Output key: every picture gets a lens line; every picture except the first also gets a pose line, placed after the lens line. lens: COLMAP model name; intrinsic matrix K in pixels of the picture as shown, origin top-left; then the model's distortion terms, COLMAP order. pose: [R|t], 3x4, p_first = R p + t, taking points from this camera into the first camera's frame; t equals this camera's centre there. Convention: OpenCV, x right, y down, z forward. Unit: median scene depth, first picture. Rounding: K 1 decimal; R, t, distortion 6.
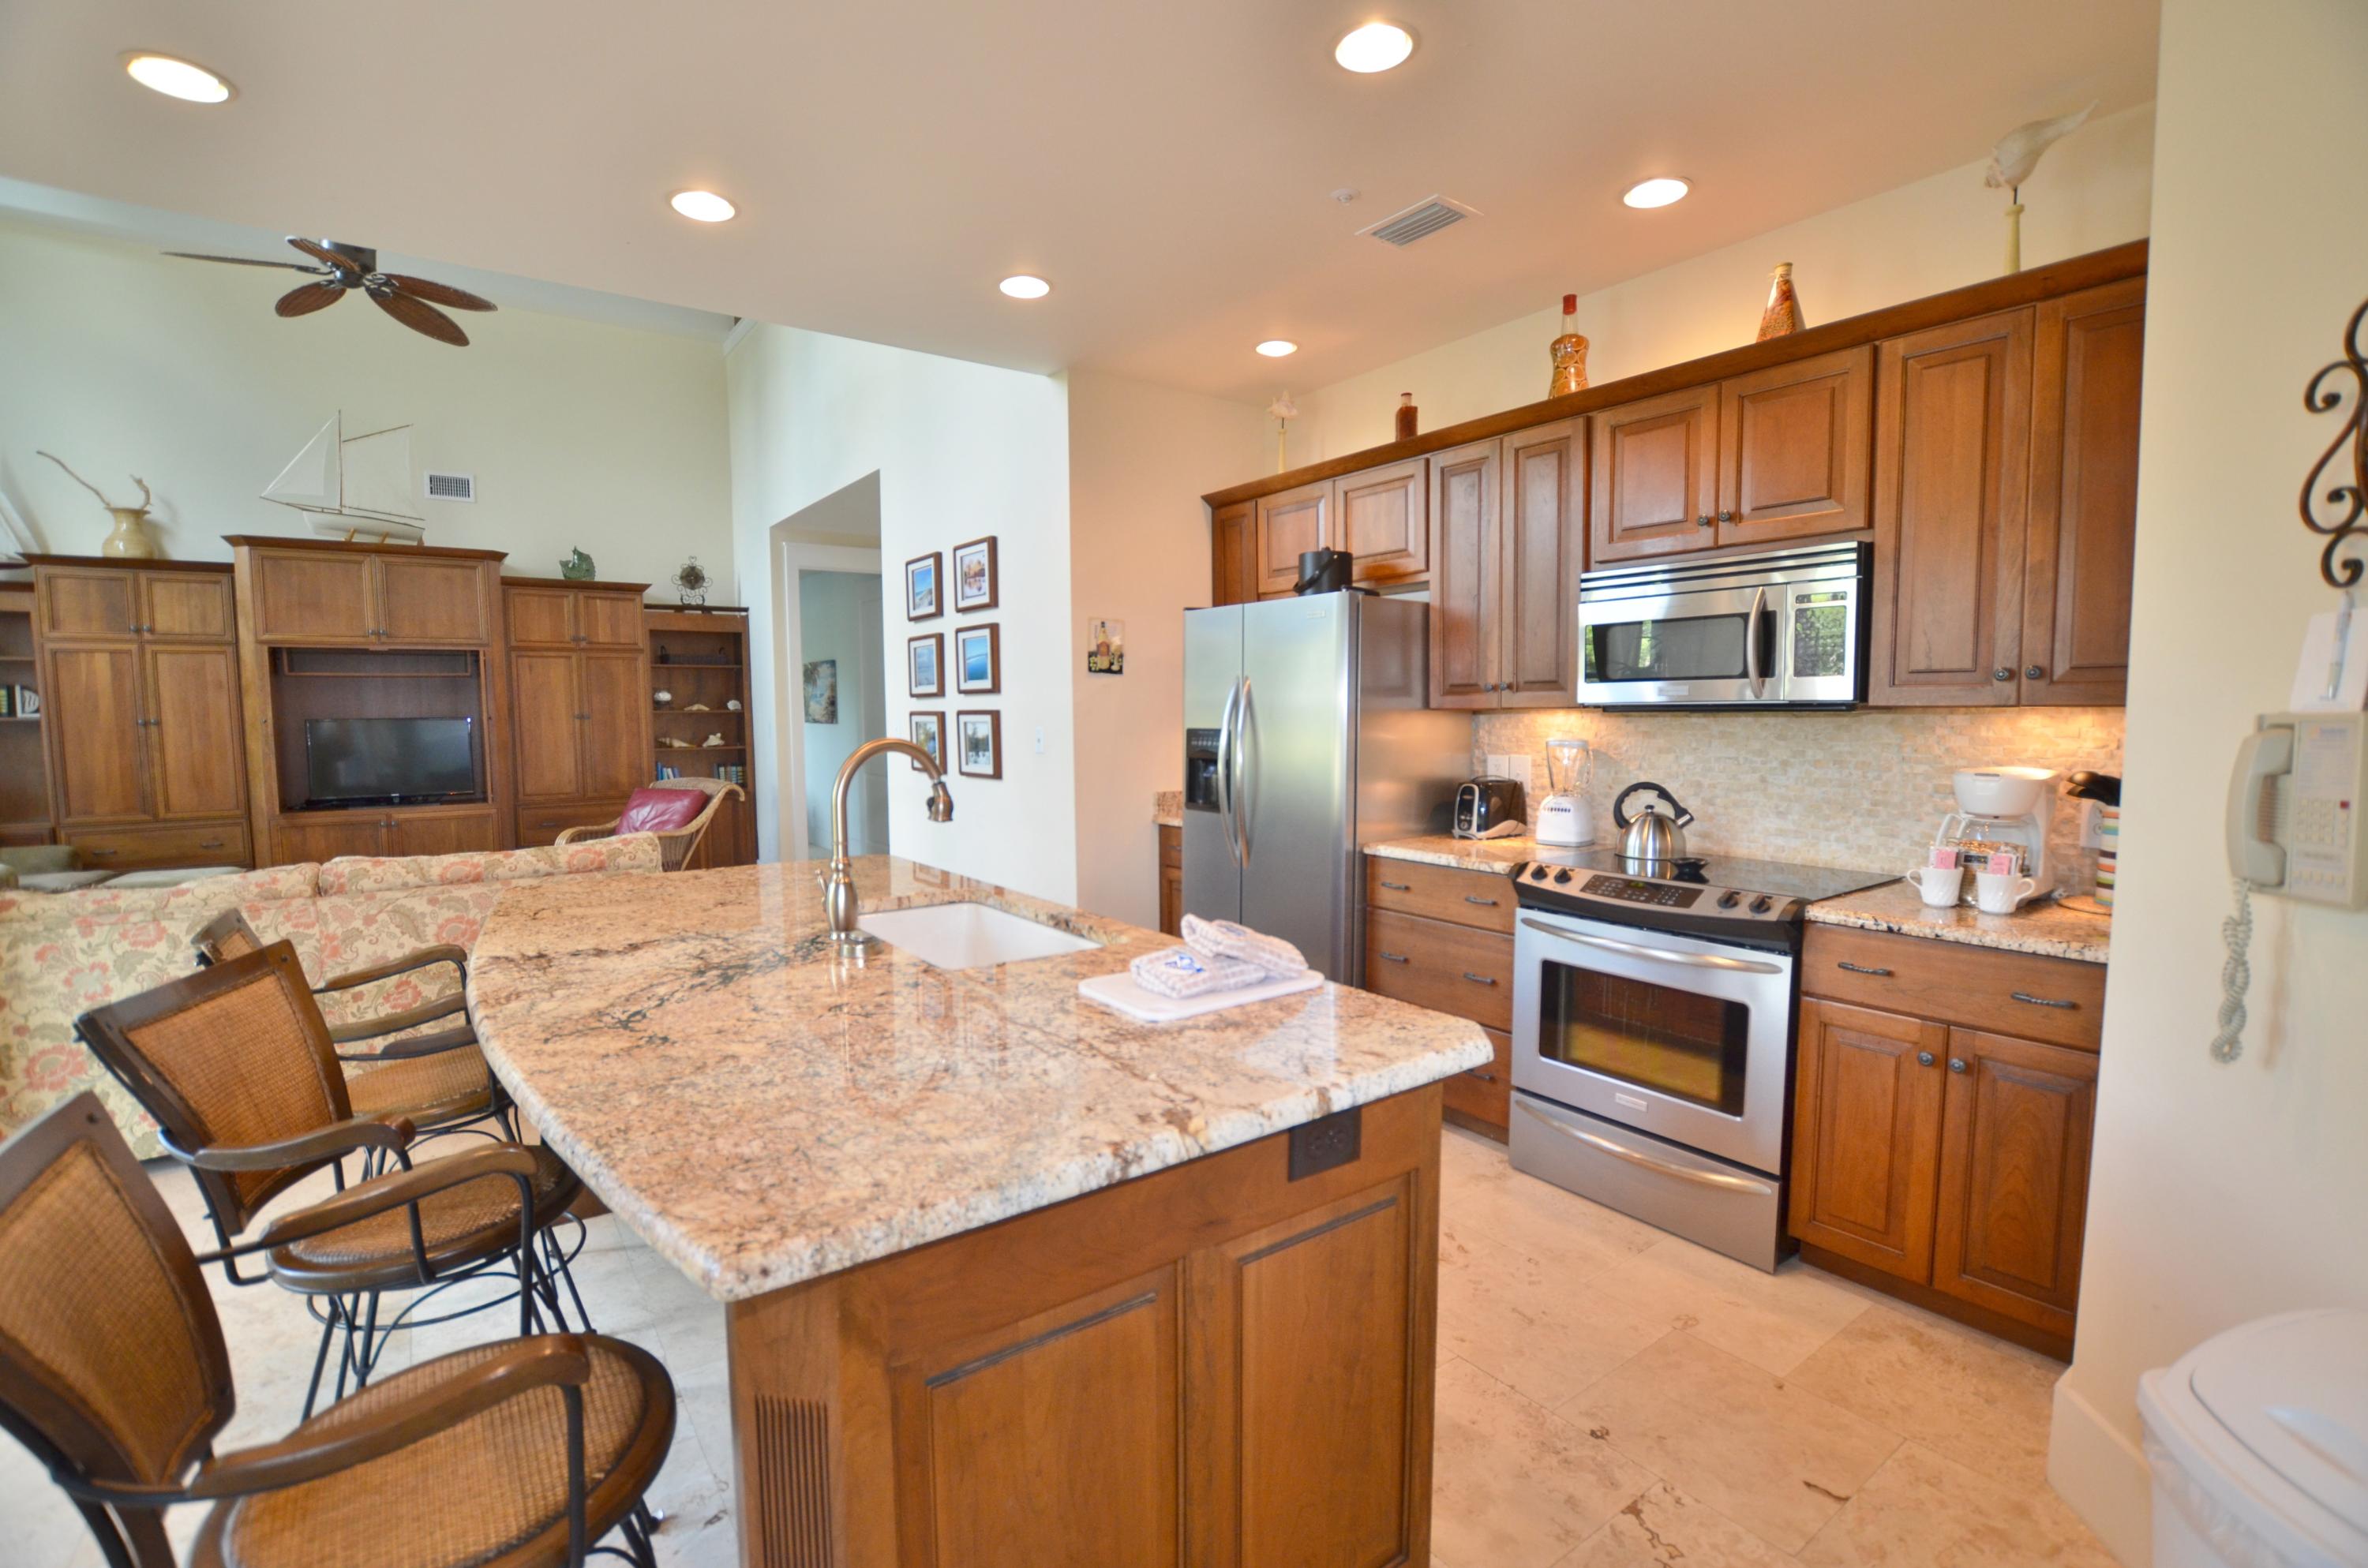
lens RADIAL K [[1034.5, 0, 1183.4], [0, 1034.5, 827.1], [0, 0, 1]] dist [-0.023368, -0.000446]
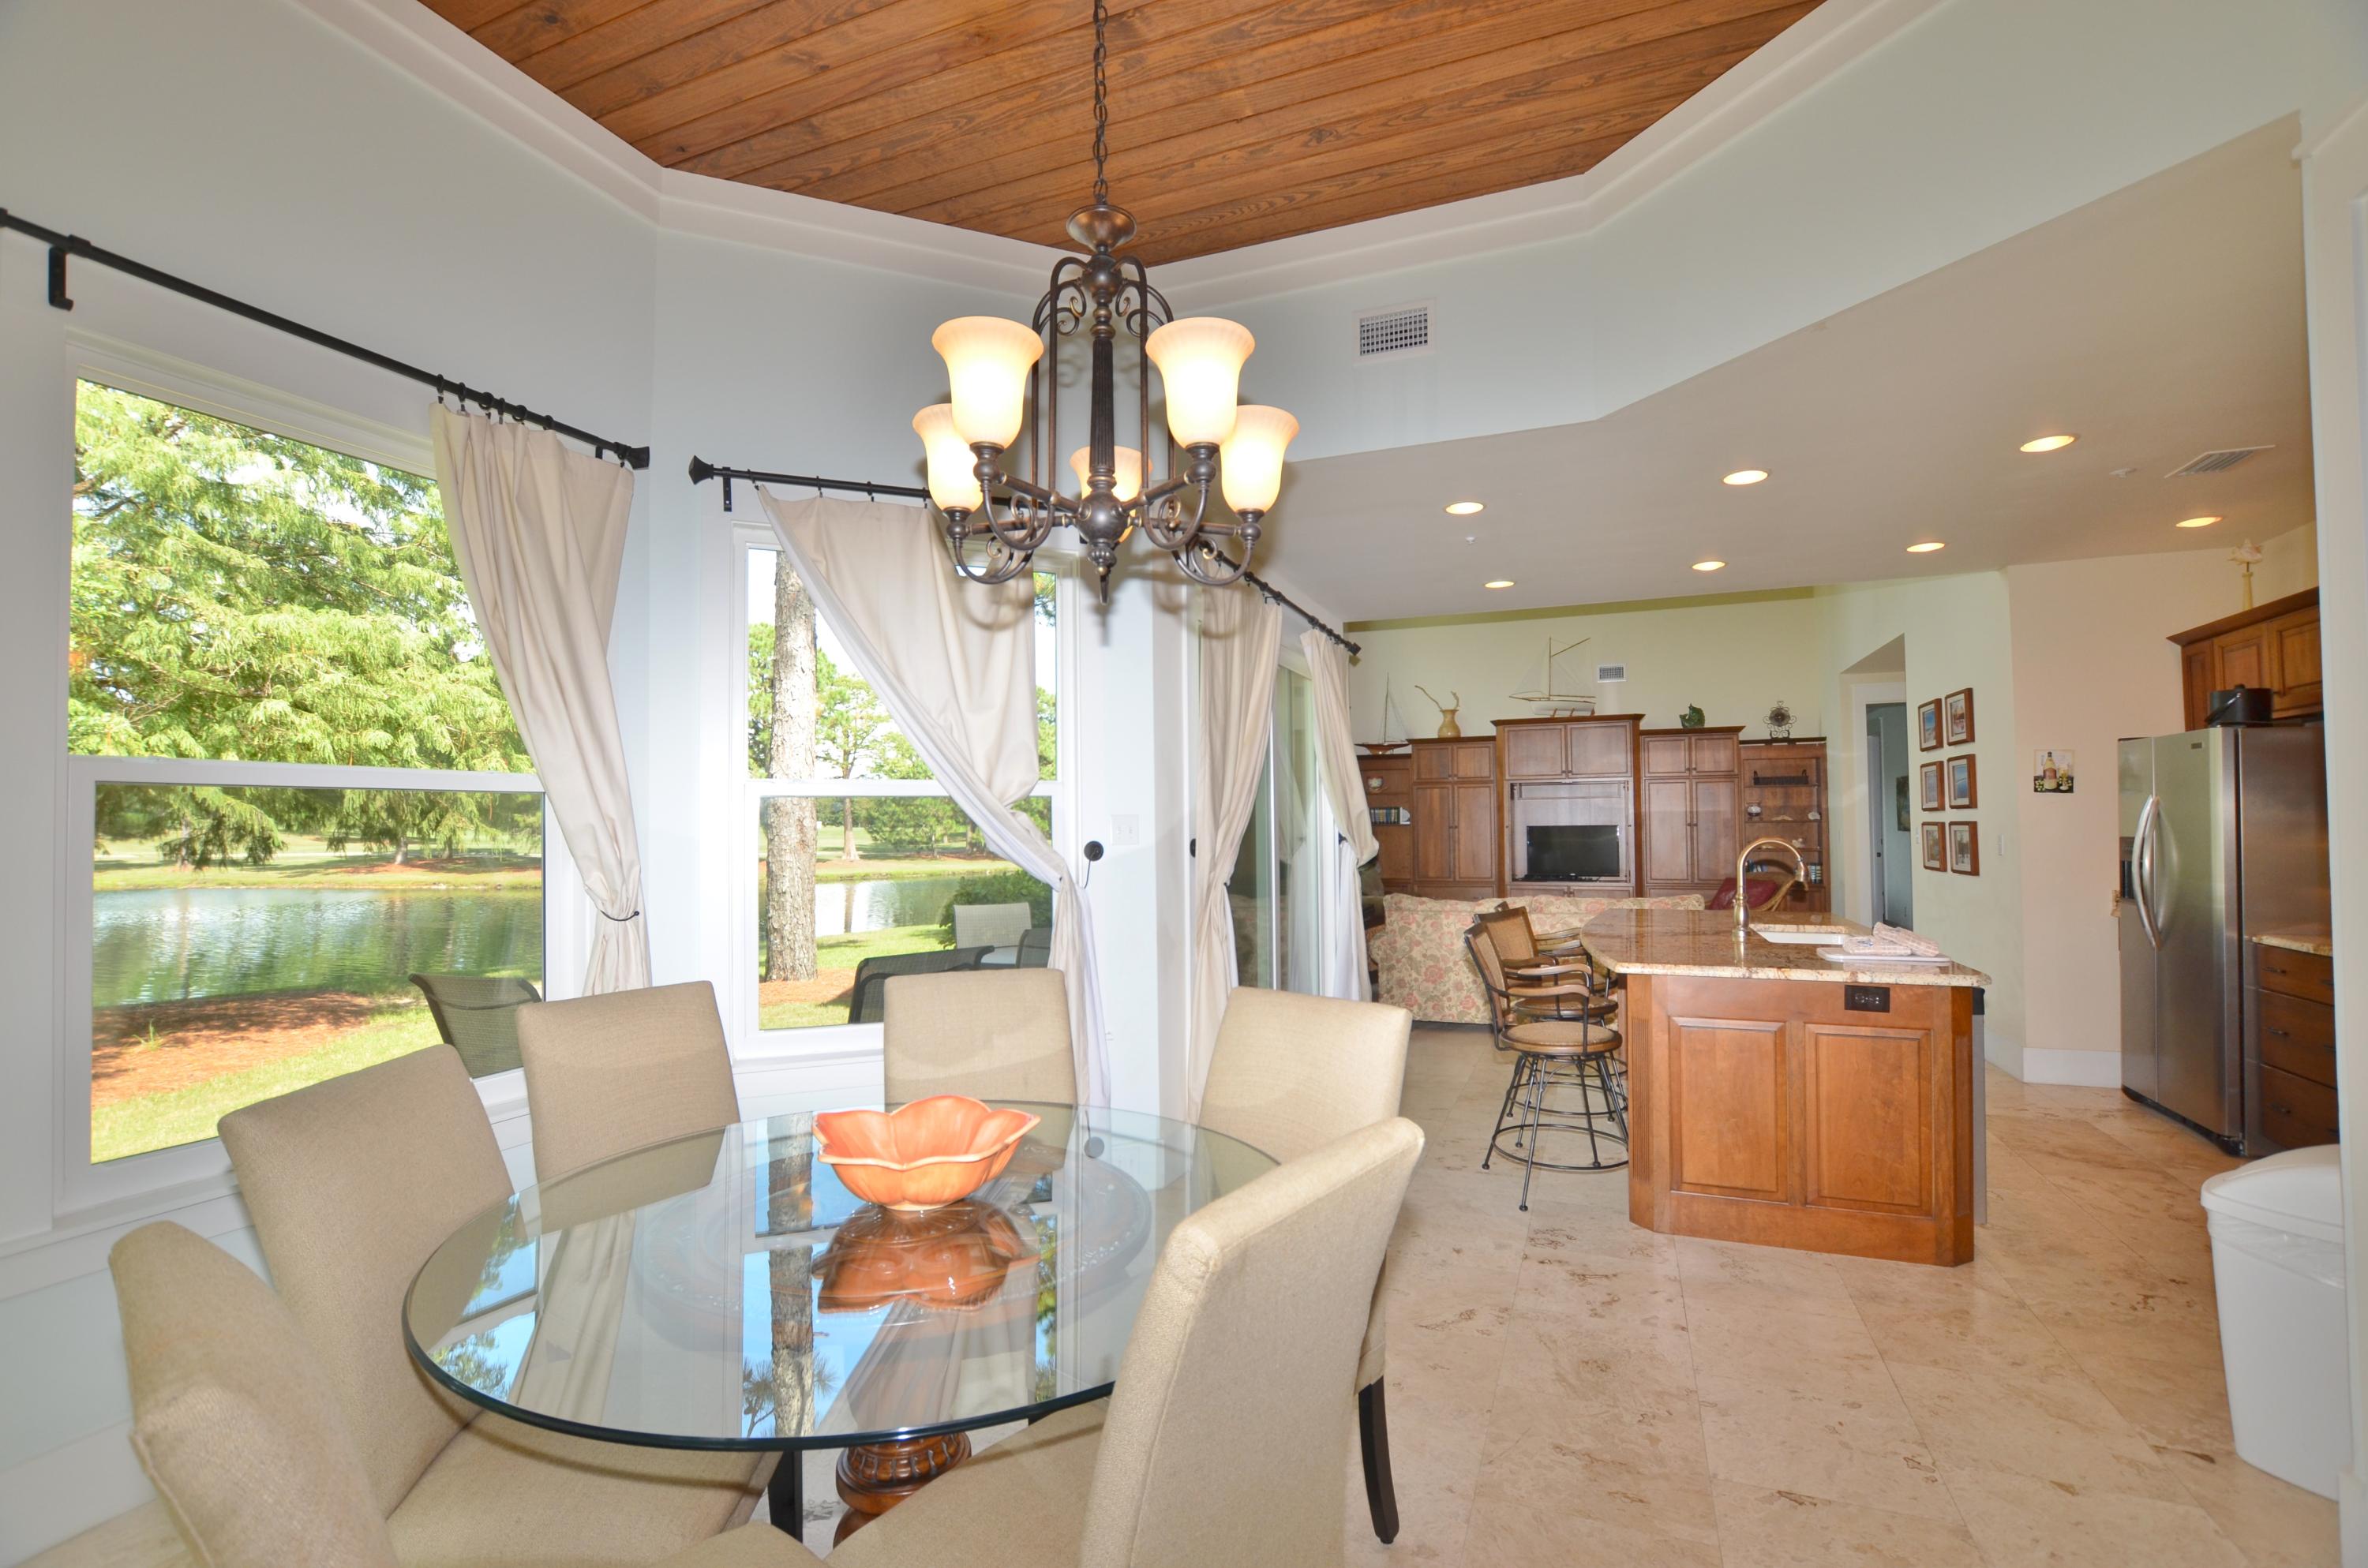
lens RADIAL K [[1034.5, 0, 1173.2], [0, 1034.5, 796.3], [0, 0, 1]] dist [-0.023368, -0.000446]
pose [[0.515288, -0.026589, -0.856605, 0.381050], [-0.086626, 0.992784, -0.082925, 0.045001], [0.852628, 0.116934, 0.509266, -0.477333]]
